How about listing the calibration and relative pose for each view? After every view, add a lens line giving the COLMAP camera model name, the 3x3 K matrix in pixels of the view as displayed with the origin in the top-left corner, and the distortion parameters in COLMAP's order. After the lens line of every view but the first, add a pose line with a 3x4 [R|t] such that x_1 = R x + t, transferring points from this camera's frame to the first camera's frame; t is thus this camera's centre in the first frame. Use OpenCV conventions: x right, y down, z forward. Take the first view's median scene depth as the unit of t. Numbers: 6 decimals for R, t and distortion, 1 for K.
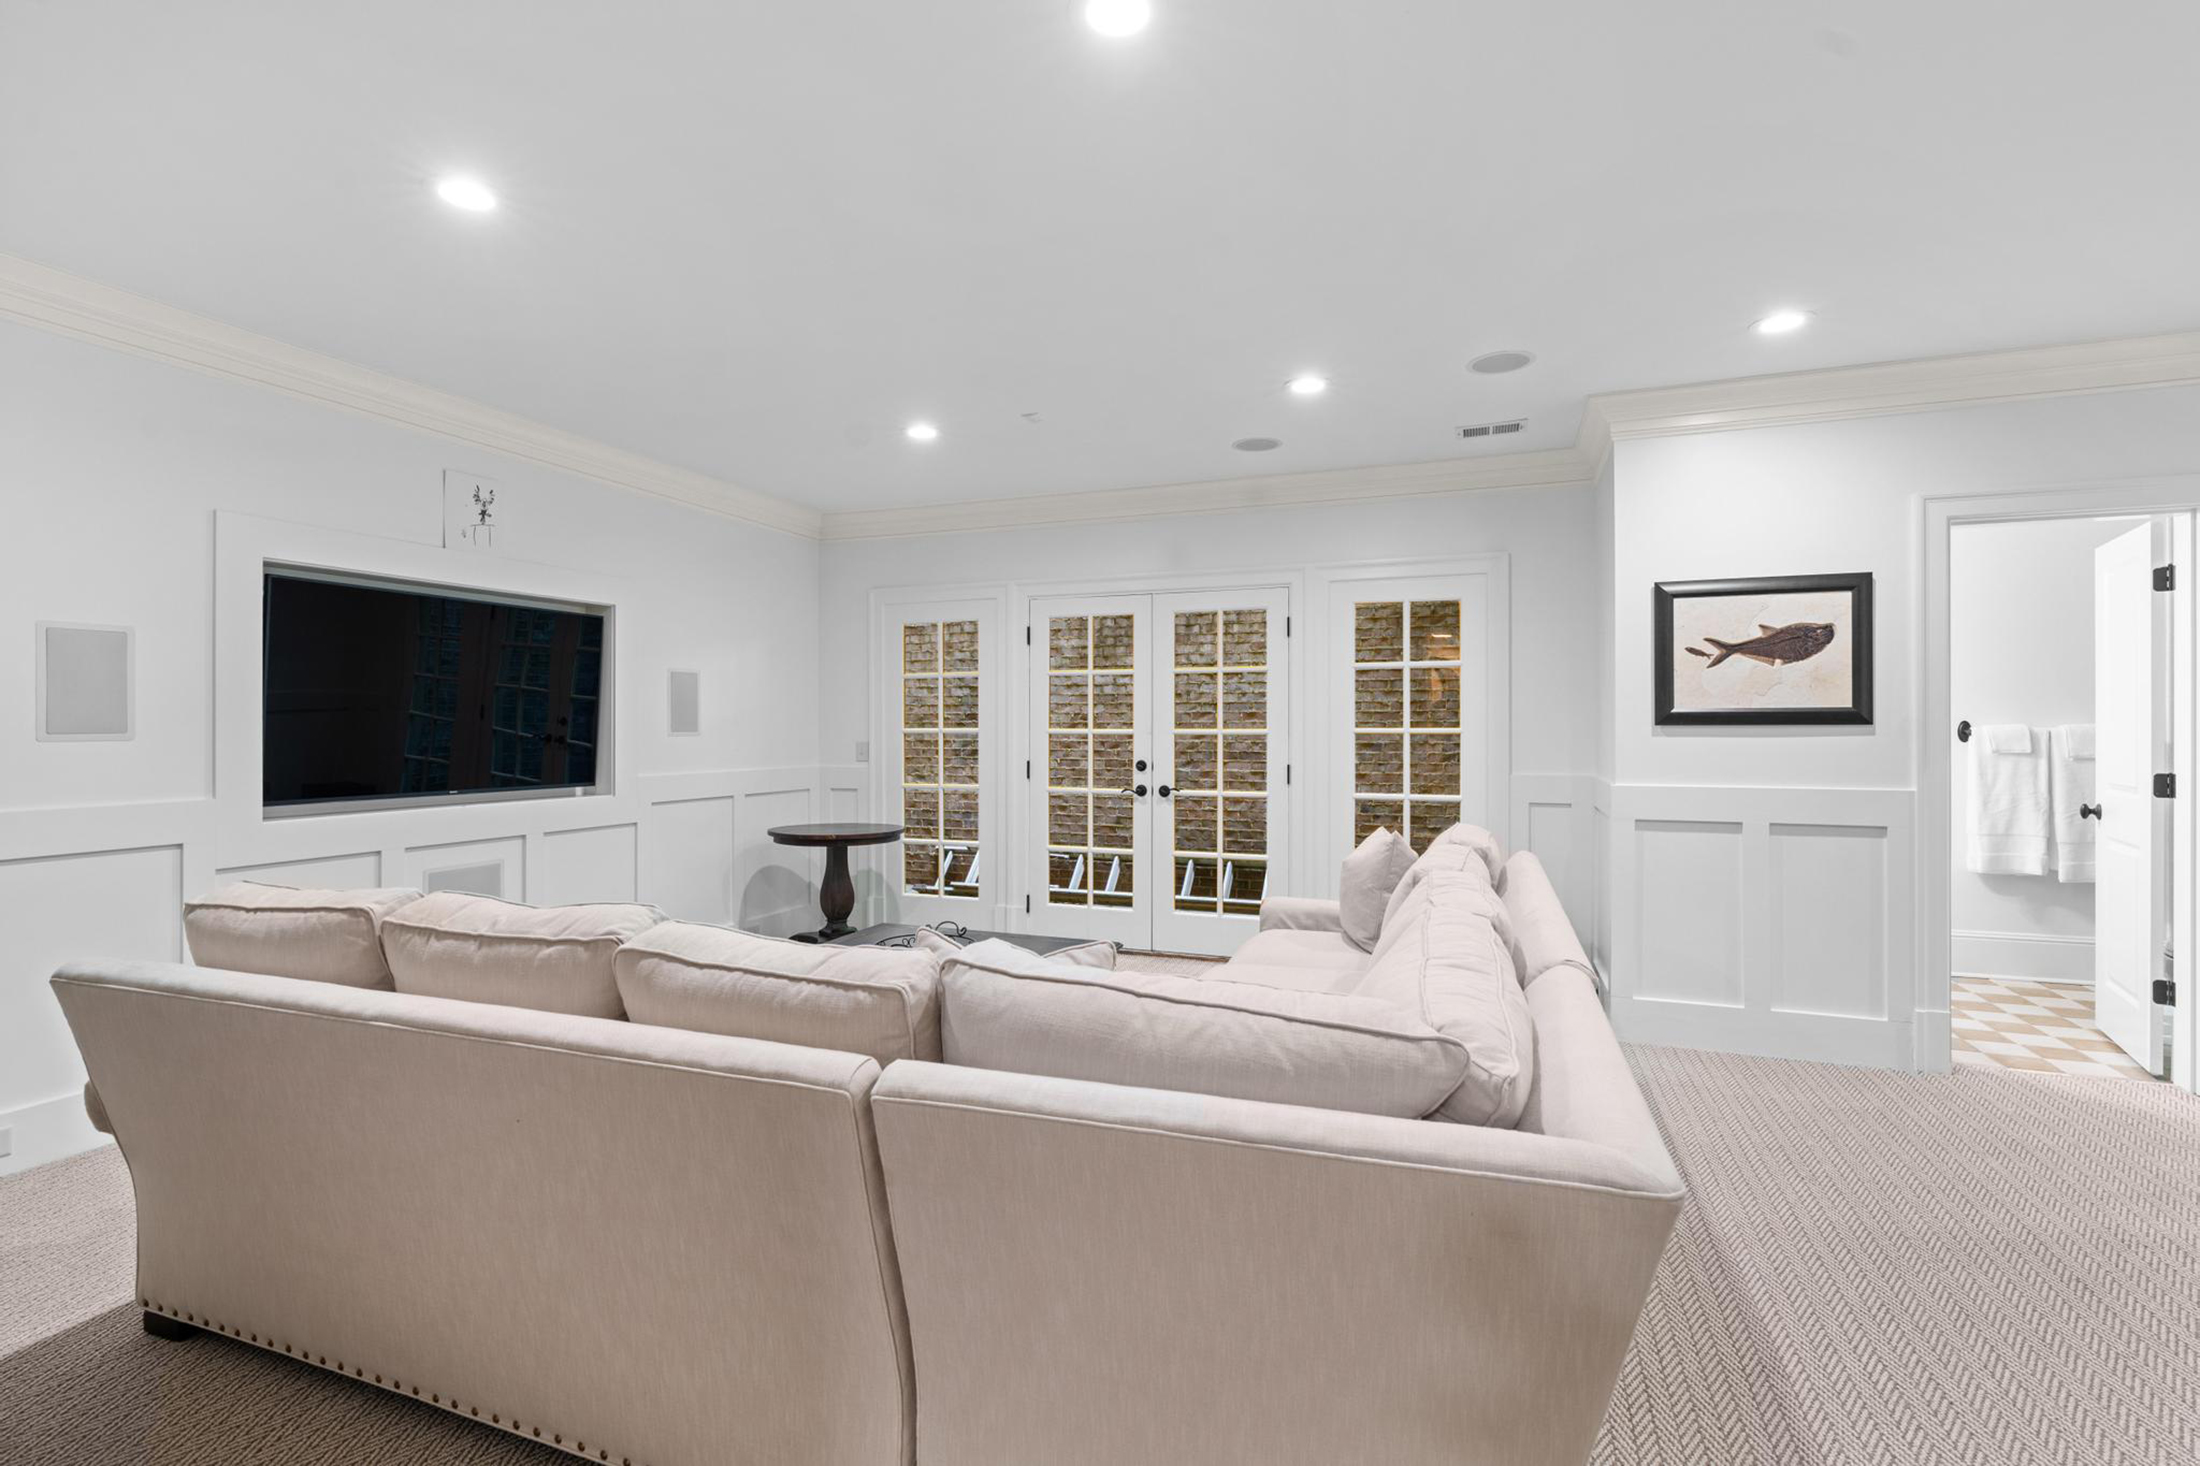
lens RADIAL K [[1009.9, 0, 1102.1], [0, 1009.9, 729.1], [0, 0, 1]] dist [0.001967, 0.000929]
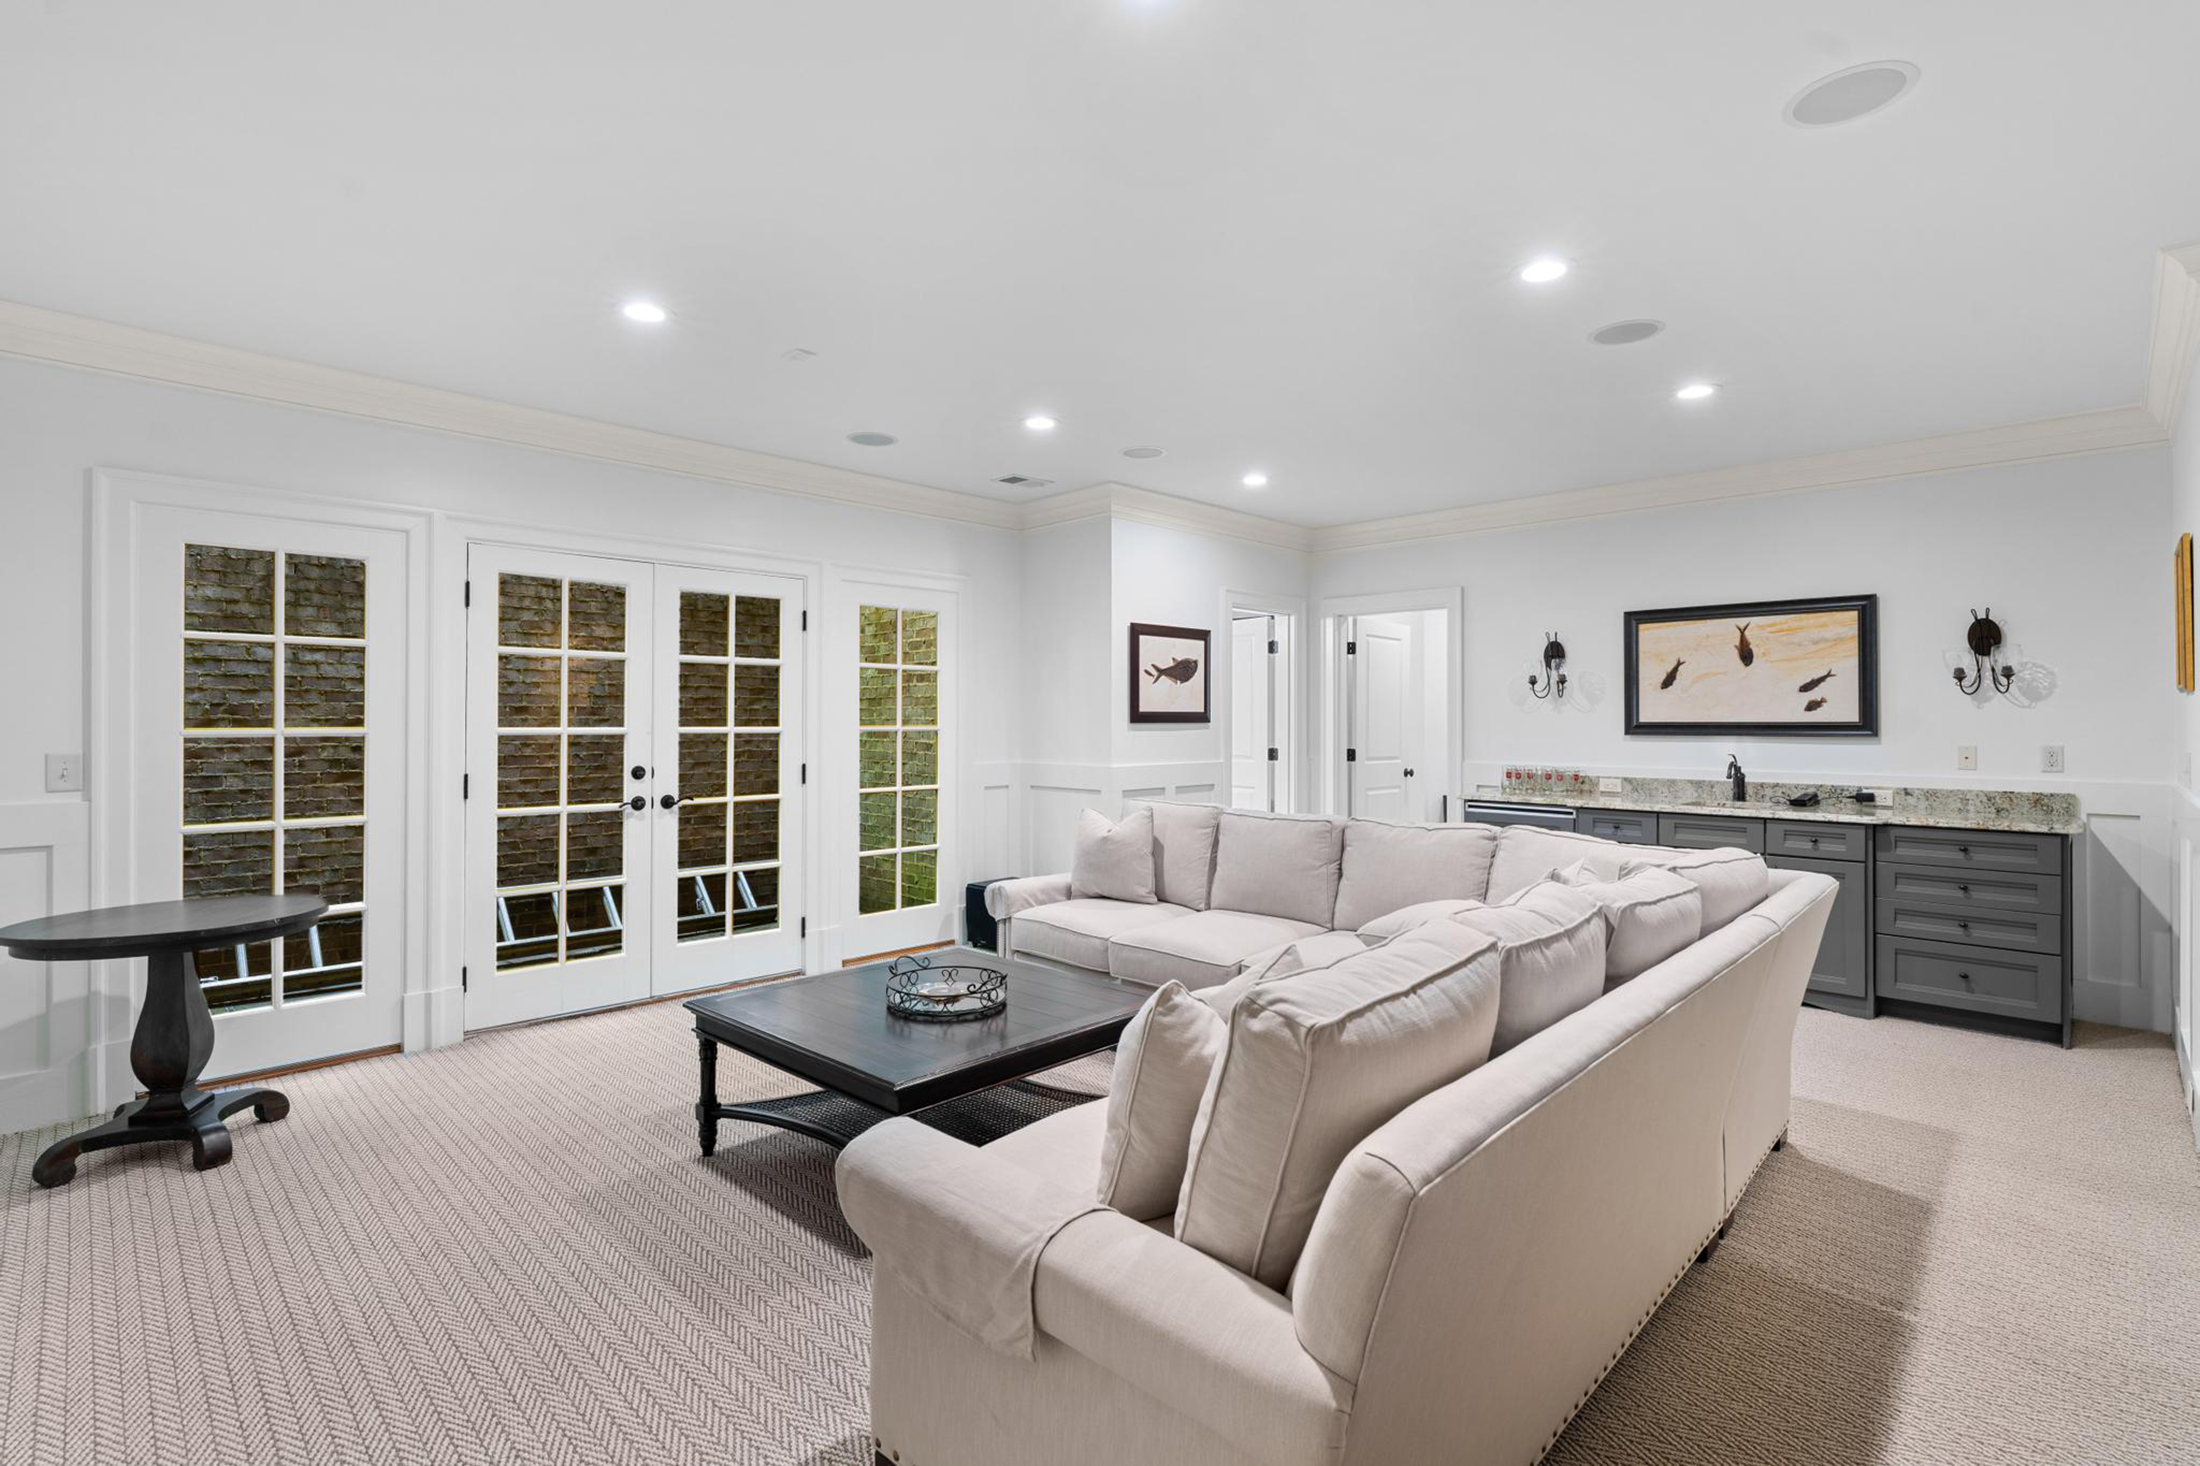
lens RADIAL K [[1009.9, 0, 1105.6], [0, 1009.9, 722.7], [0, 0, 1]] dist [0.001967, 0.000929]
pose [[0.409737, 0.001271, 0.912203, -0.552392], [0.004121, 0.999986, -0.003244, 0.000506], [-0.912195, 0.005089, 0.409726, 0.326408]]
